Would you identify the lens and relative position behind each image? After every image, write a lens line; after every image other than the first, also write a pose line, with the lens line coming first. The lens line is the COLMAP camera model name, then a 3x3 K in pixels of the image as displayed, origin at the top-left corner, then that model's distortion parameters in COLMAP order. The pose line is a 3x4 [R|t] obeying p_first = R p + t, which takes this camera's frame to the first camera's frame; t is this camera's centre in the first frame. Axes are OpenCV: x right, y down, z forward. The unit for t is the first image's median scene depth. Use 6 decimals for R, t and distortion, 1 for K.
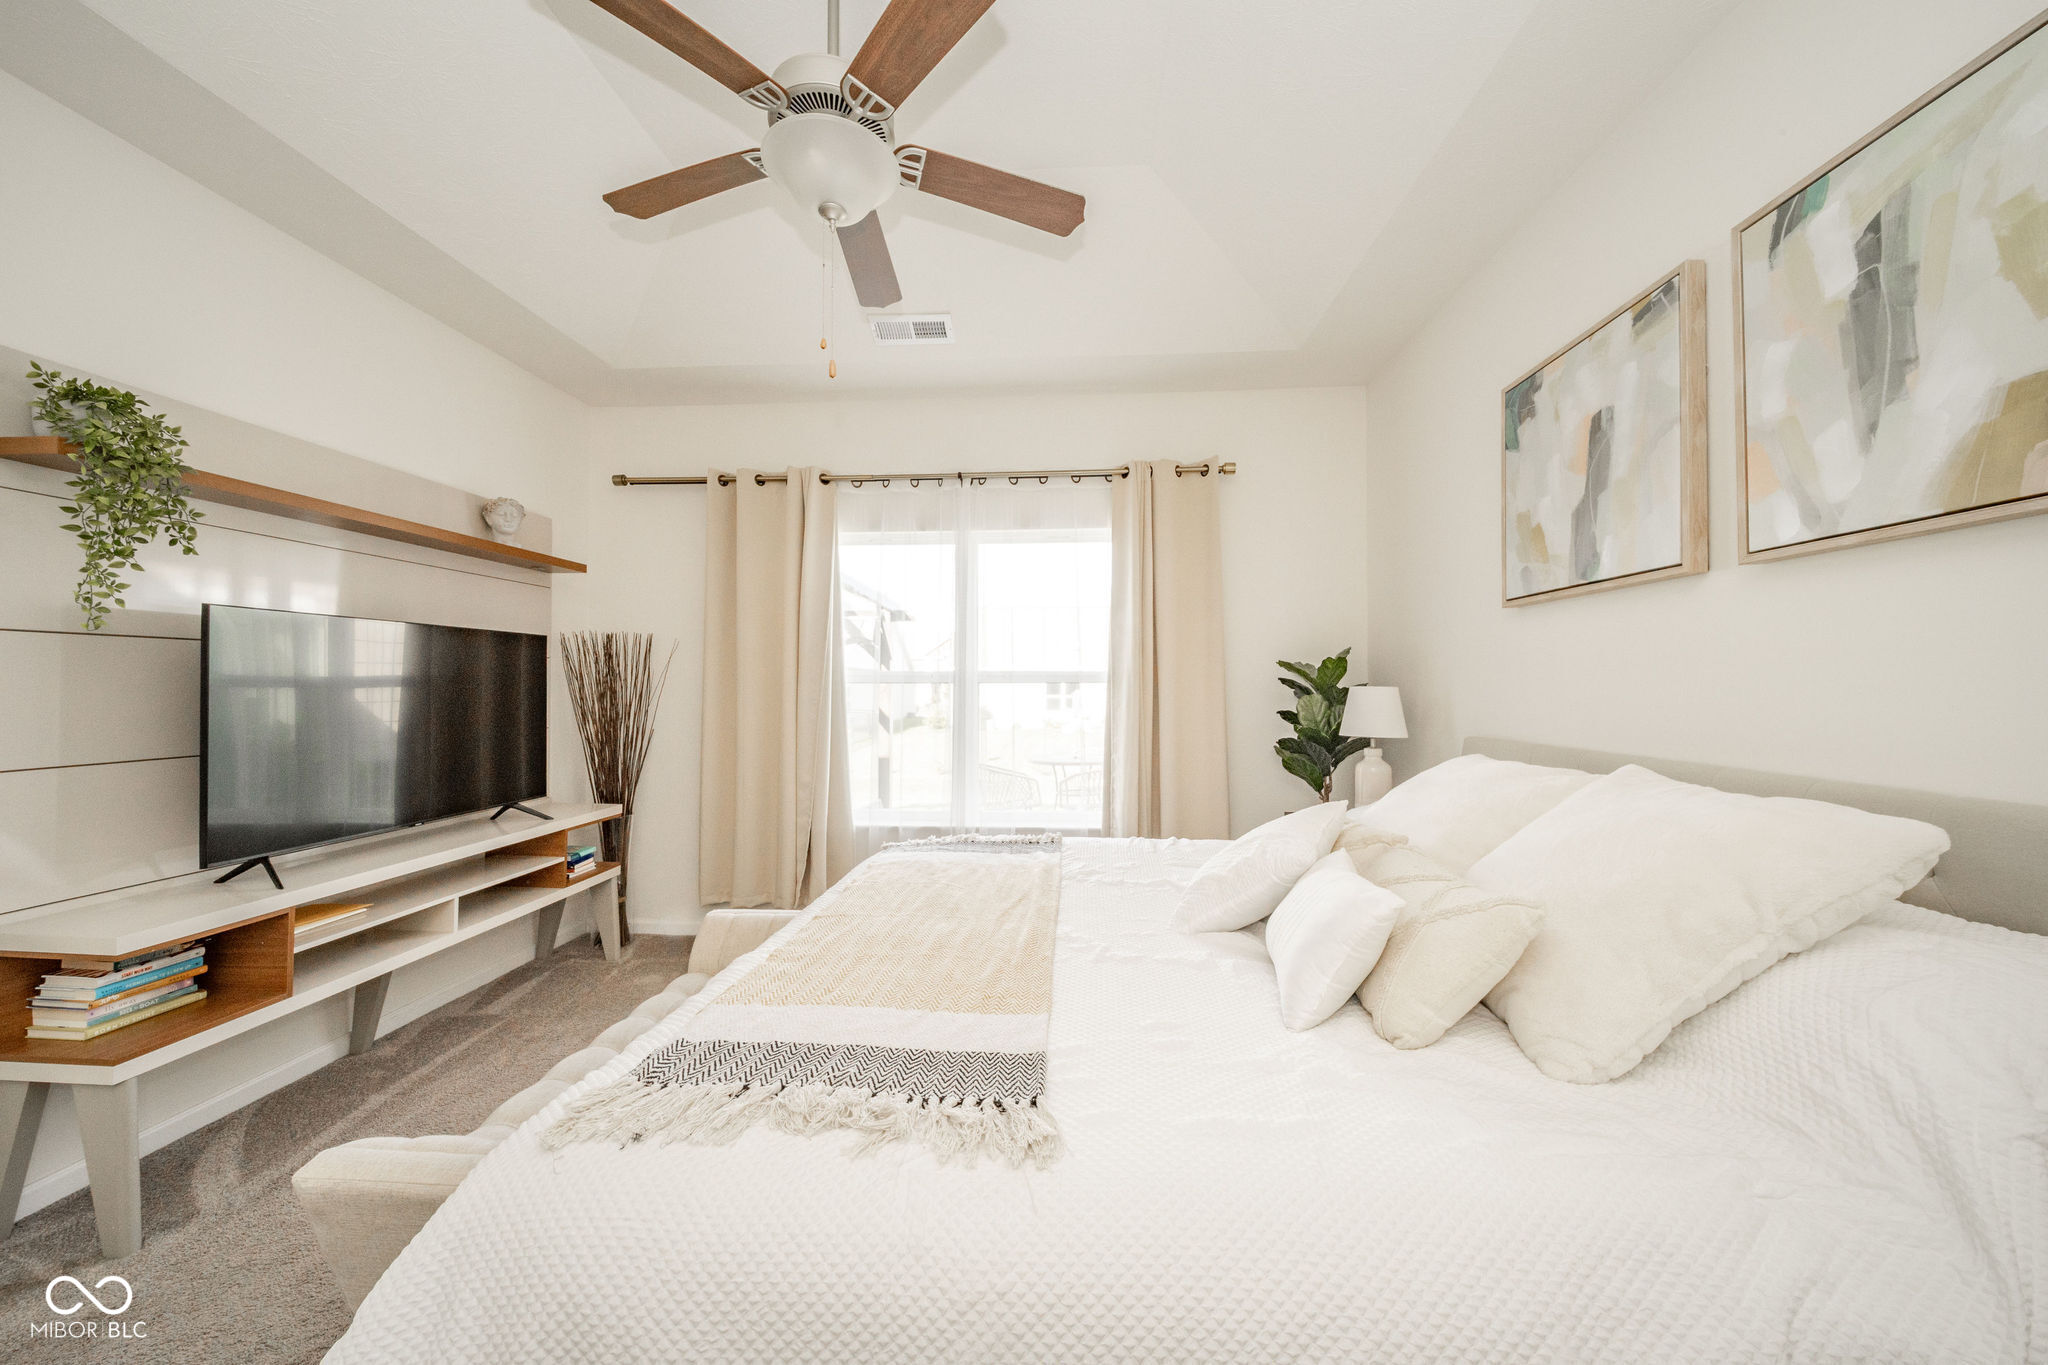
lens RADIAL K [[720.7, 0, 1035.4], [0, 720.7, 683.5], [0, 0, 1]] dist [0.005659, -0.000519]
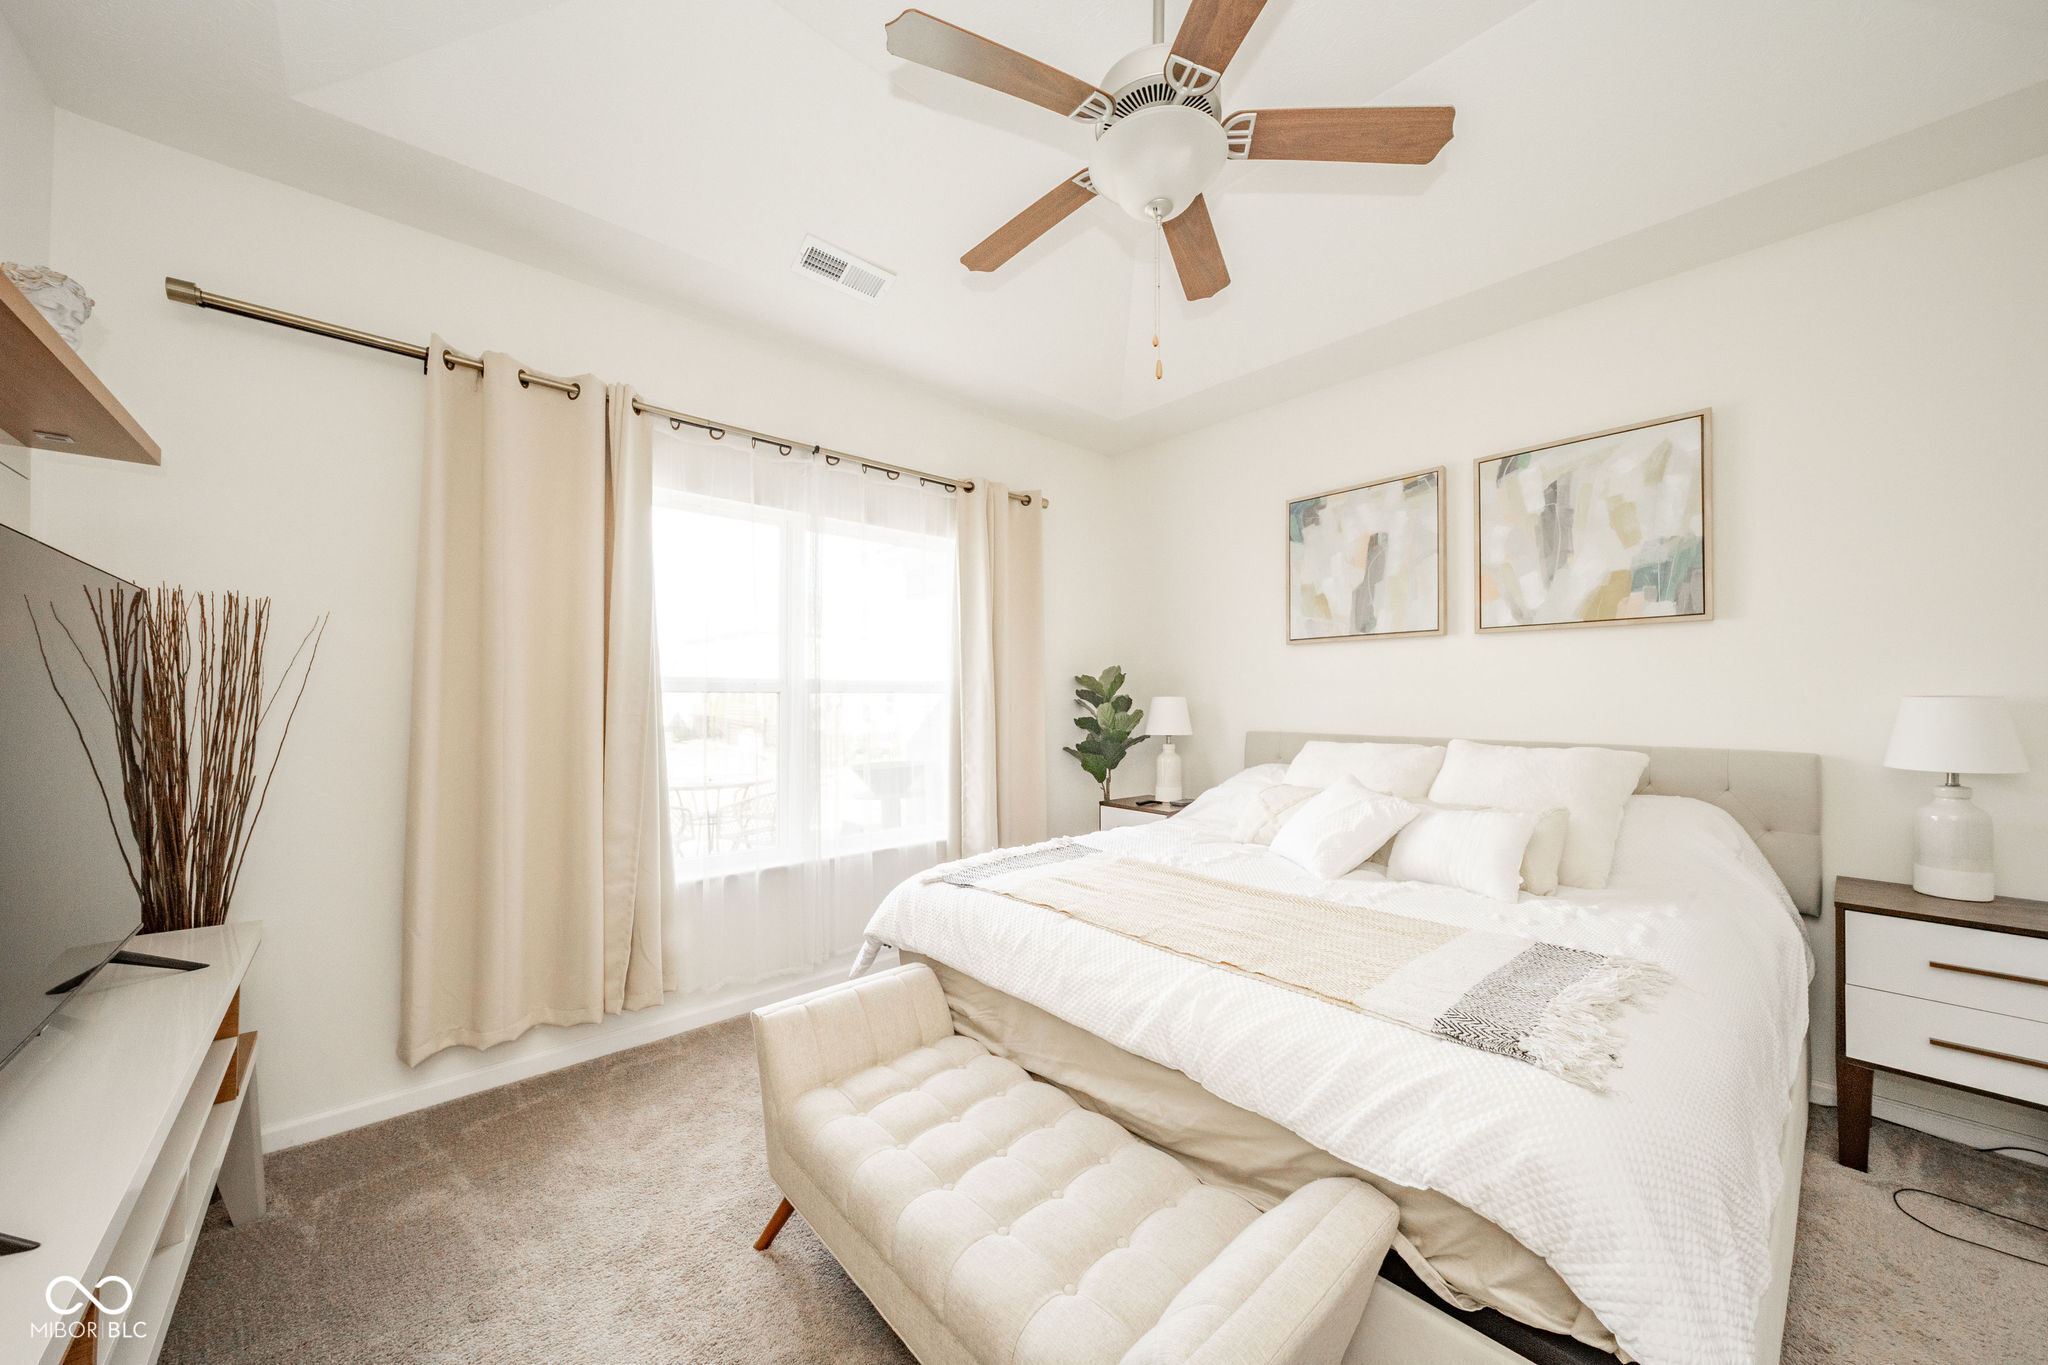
lens RADIAL K [[720.7, 0, 1037.4], [0, 720.7, 691.6], [0, 0, 1]] dist [0.005659, -0.000519]
pose [[0.696997, 0.006064, 0.717049, -0.909572], [-0.003945, 0.999982, -0.004623, 0.002923], [-0.717063, 0.000393, 0.697008, 0.367962]]
